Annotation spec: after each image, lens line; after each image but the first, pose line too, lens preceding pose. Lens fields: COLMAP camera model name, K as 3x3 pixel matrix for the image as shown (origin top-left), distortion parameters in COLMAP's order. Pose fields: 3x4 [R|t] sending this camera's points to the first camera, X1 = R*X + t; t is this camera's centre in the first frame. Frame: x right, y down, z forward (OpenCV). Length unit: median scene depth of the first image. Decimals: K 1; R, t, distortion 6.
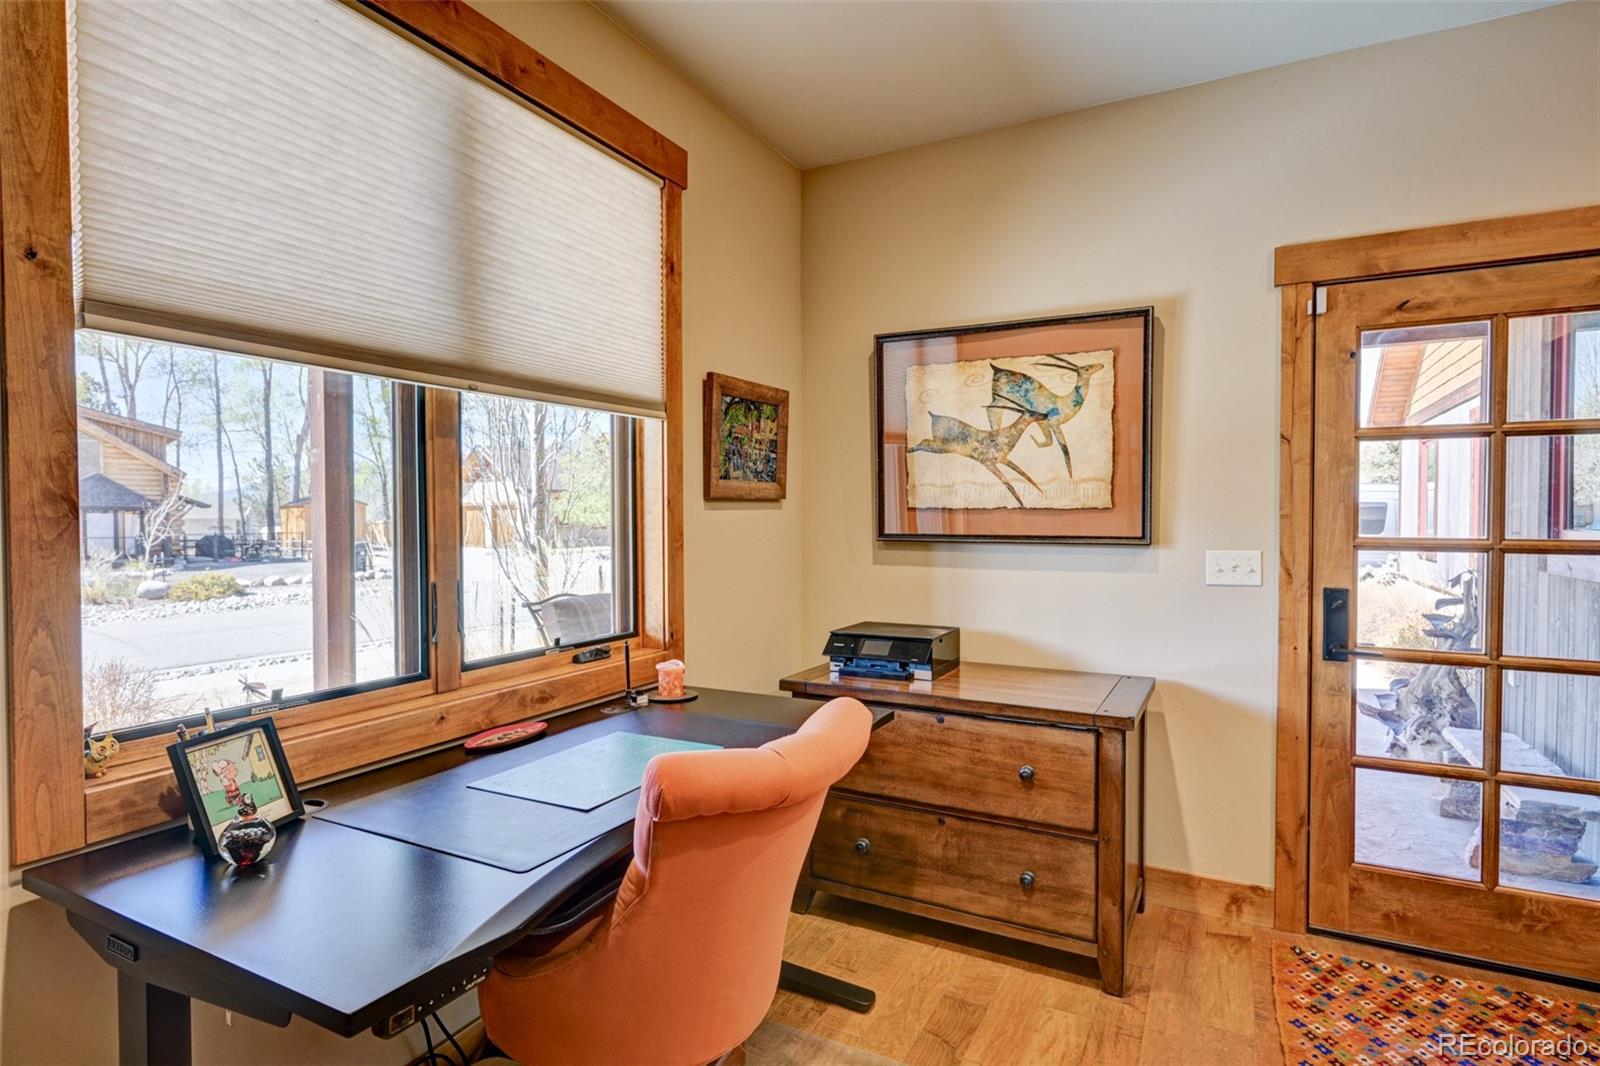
lens RADIAL K [[817.7, 0, 803.7], [0, 817.7, 535.7], [0, 0, 1]] dist [-0.000065, 0.002184]
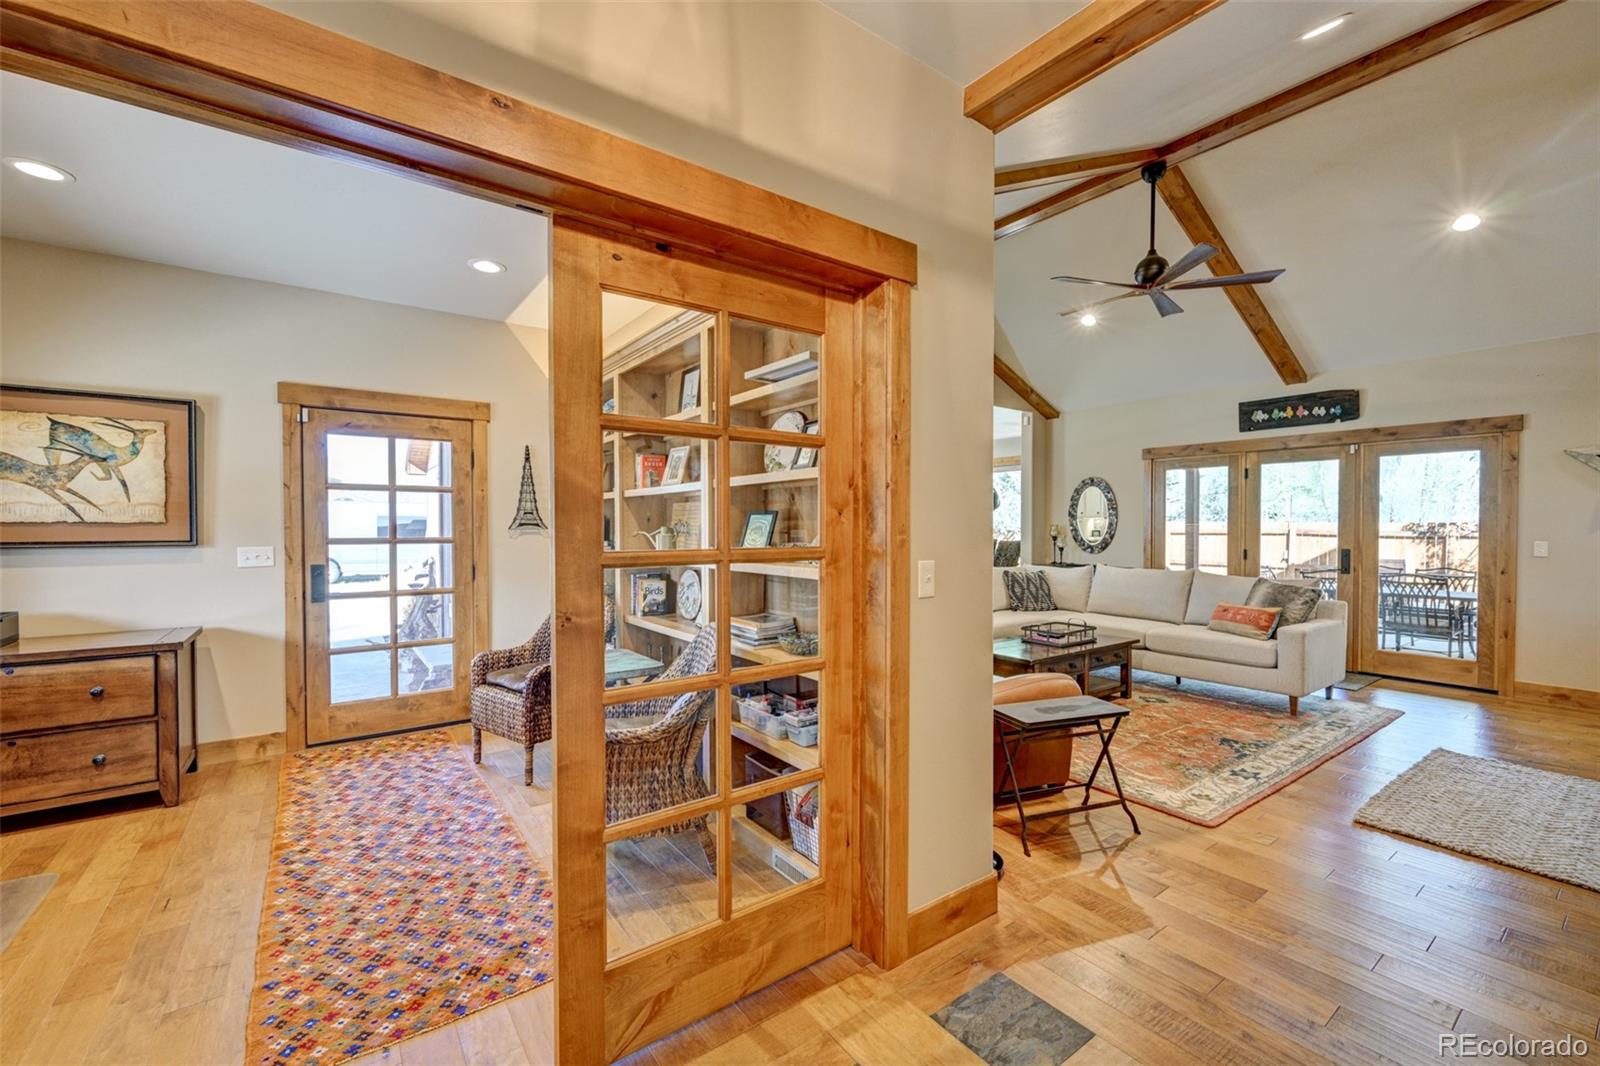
lens RADIAL K [[656.6, 0, 803.2], [0, 656.6, 534.7], [0, 0, 1]] dist [-0.002317, 0.000945]
pose [[0.434382, -0.011956, 0.900649, -0.242037], [0.021913, 0.999756, 0.002703, 0.013923], [-0.900462, 0.018562, 0.434538, -0.696963]]
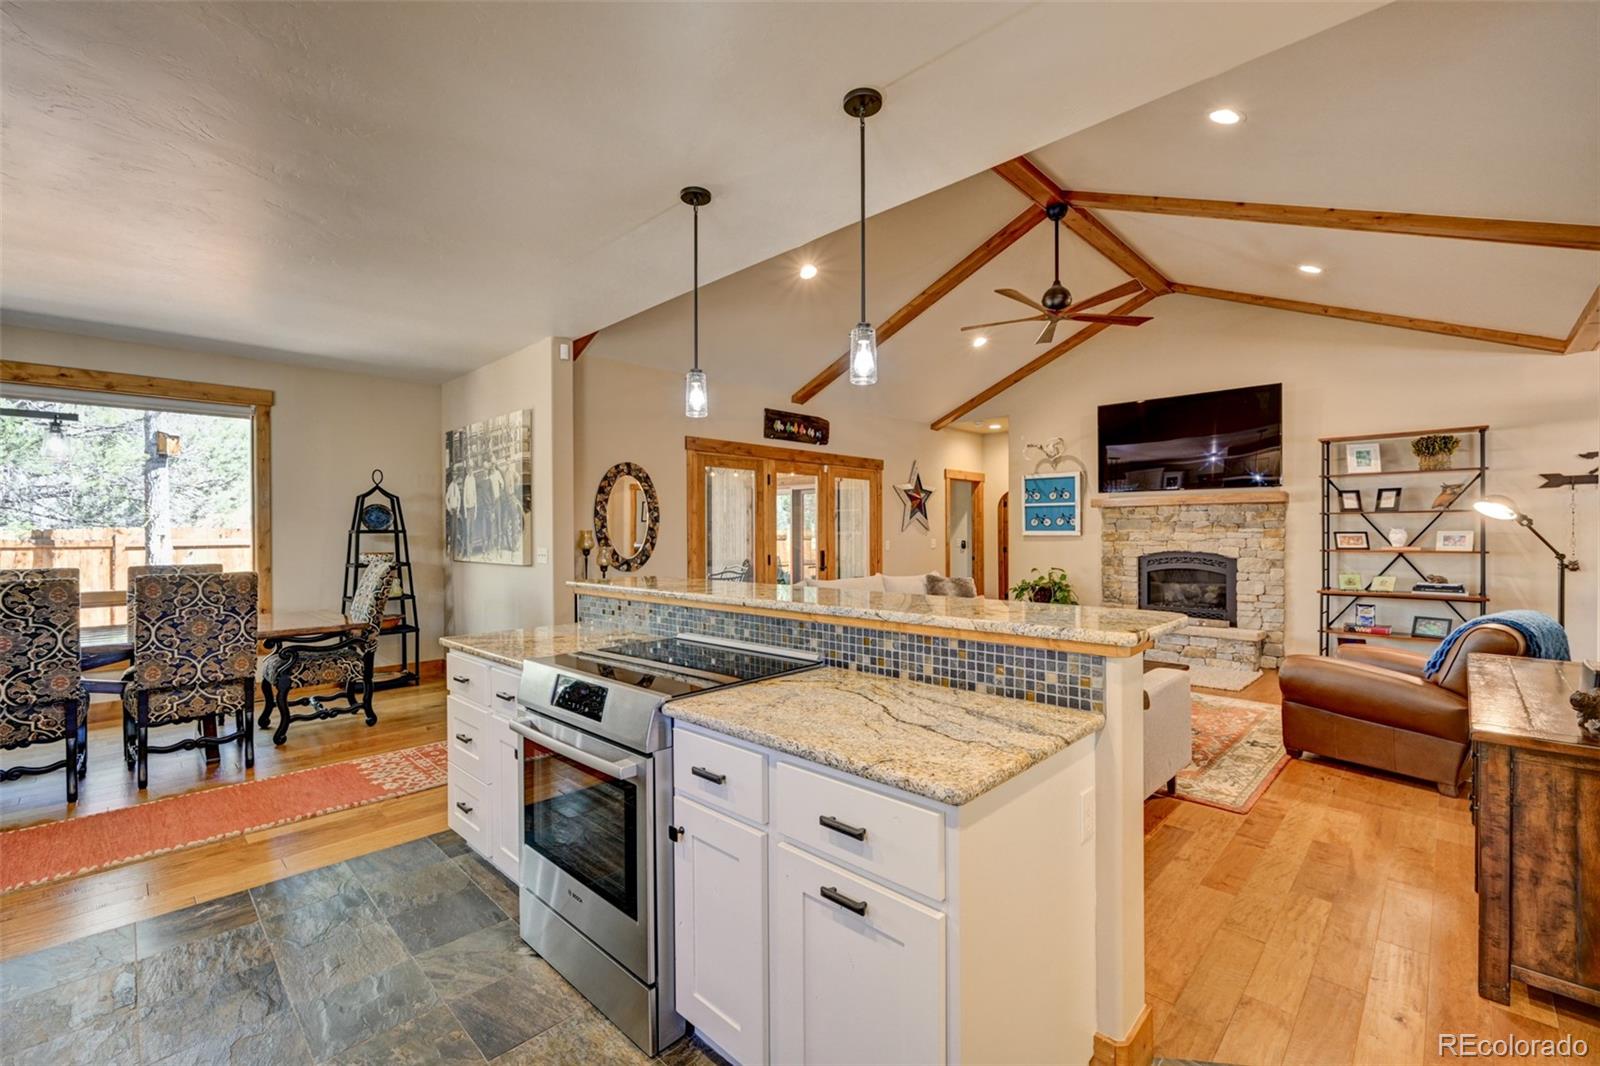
lens RADIAL K [[678.6, 0, 808.9], [0, 678.6, 534.4], [0, 0, 1]] dist [0.004163, -0.002049]
pose [[-0.961752, 0.002479, 0.273909, 1.999217], [0.010366, 0.999572, 0.027351, -0.036933], [-0.273724, 0.029144, -0.961367, 1.454372]]
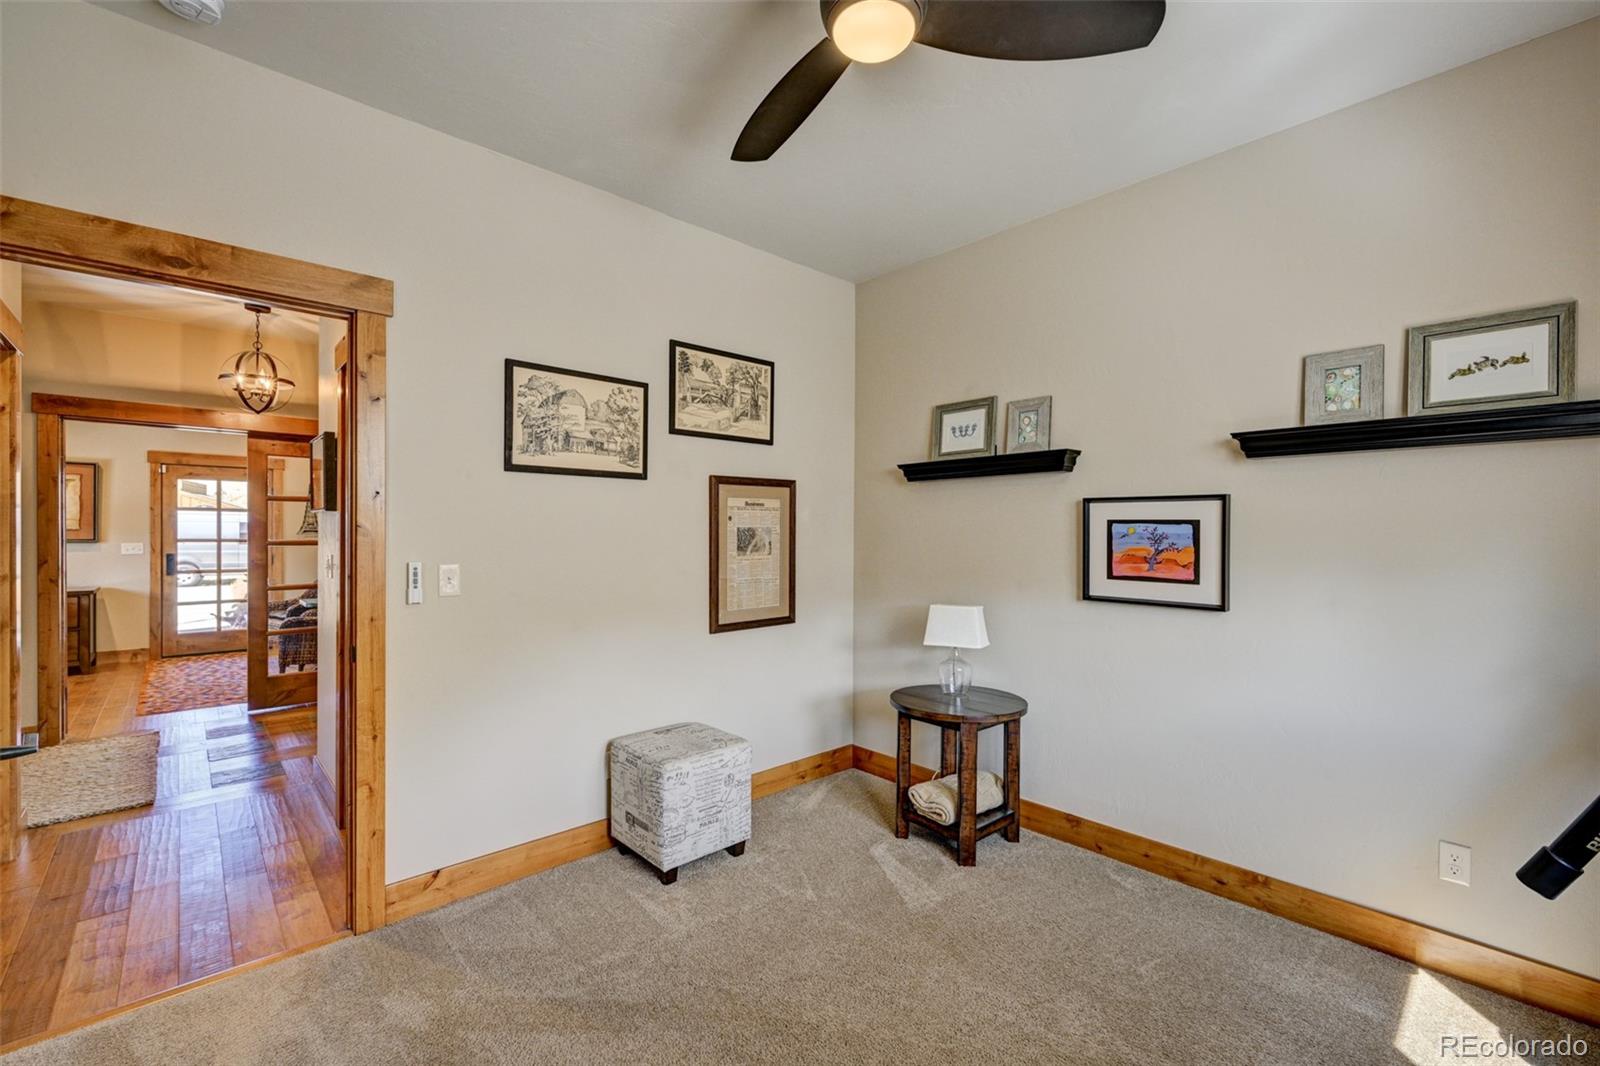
lens RADIAL K [[678.6, 0, 800.8], [0, 678.6, 533.4], [0, 0, 1]] dist [0.004163, -0.002049]
pose [[0.340942, 0.001163, 0.940084, -1.084821], [0.020307, 0.999757, -0.008602, 0.056346], [-0.939865, 0.022023, 0.340836, -2.368888]]
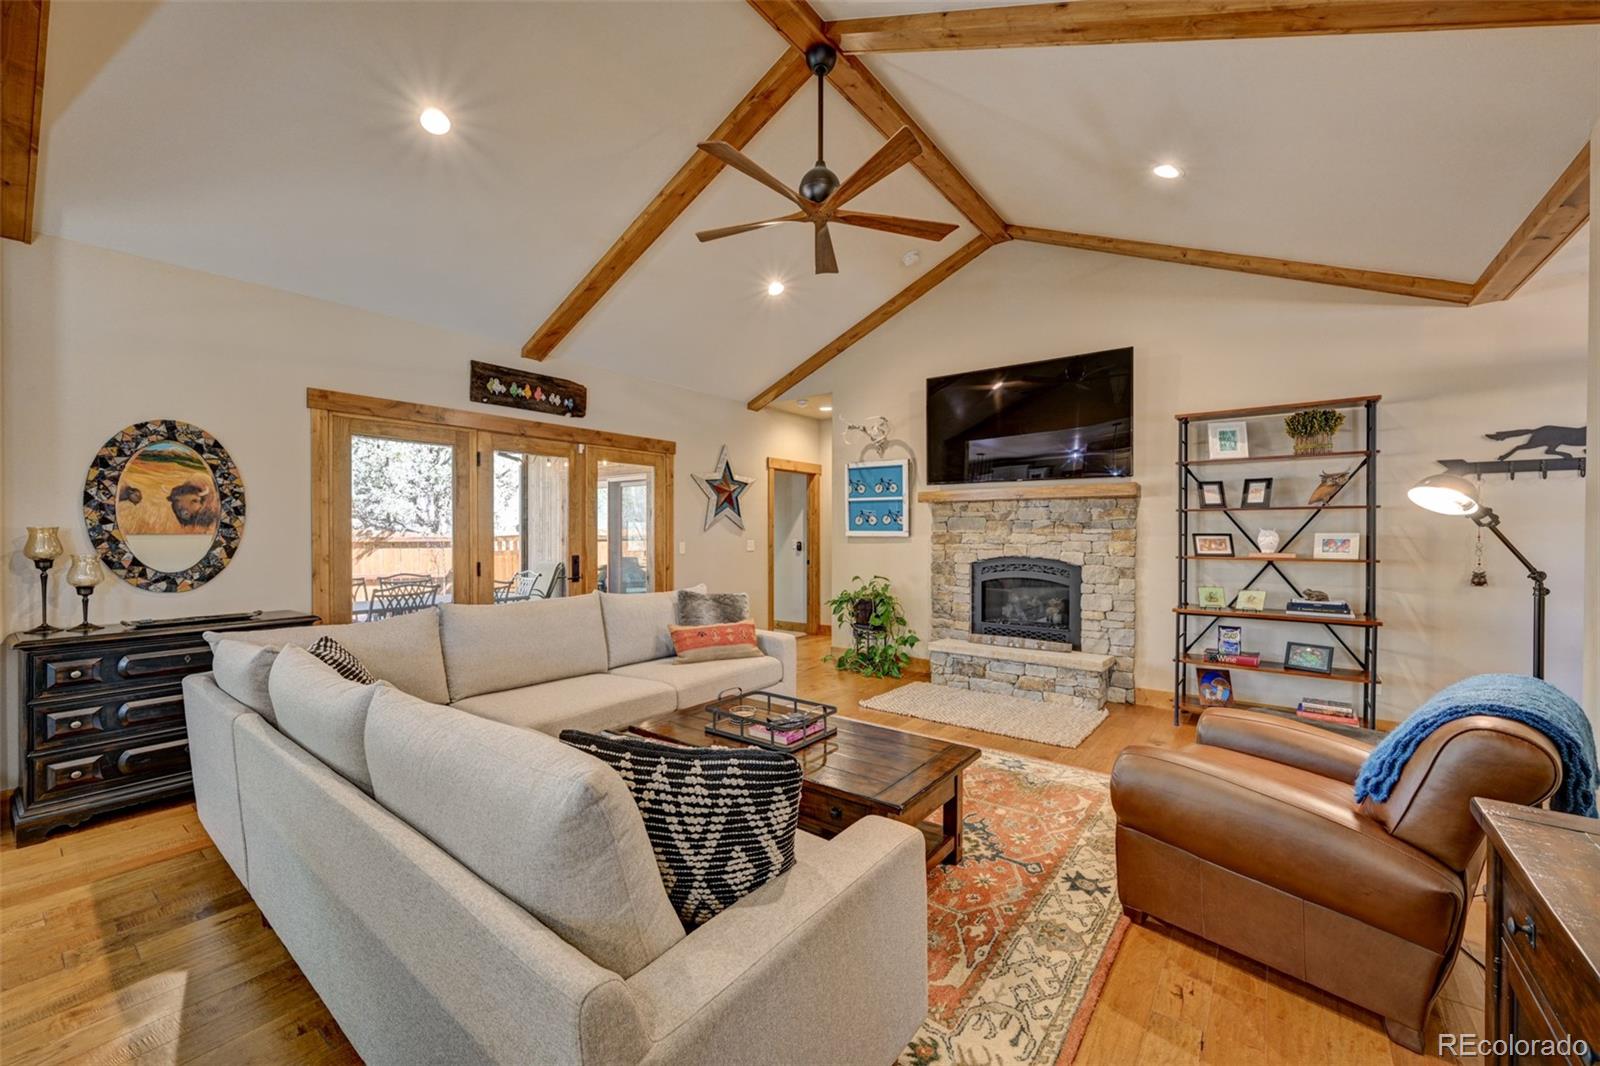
lens RADIAL K [[633.5, 0, 808.0], [0, 633.5, 535.5], [0, 0, 1]] dist [-0.001474, 0.001078]
pose [[-0.987565, -0.001375, 0.157206, 1.653312], [0.003606, 0.999501, 0.031395, -0.014993], [-0.157171, 0.031572, -0.987067, 0.544578]]
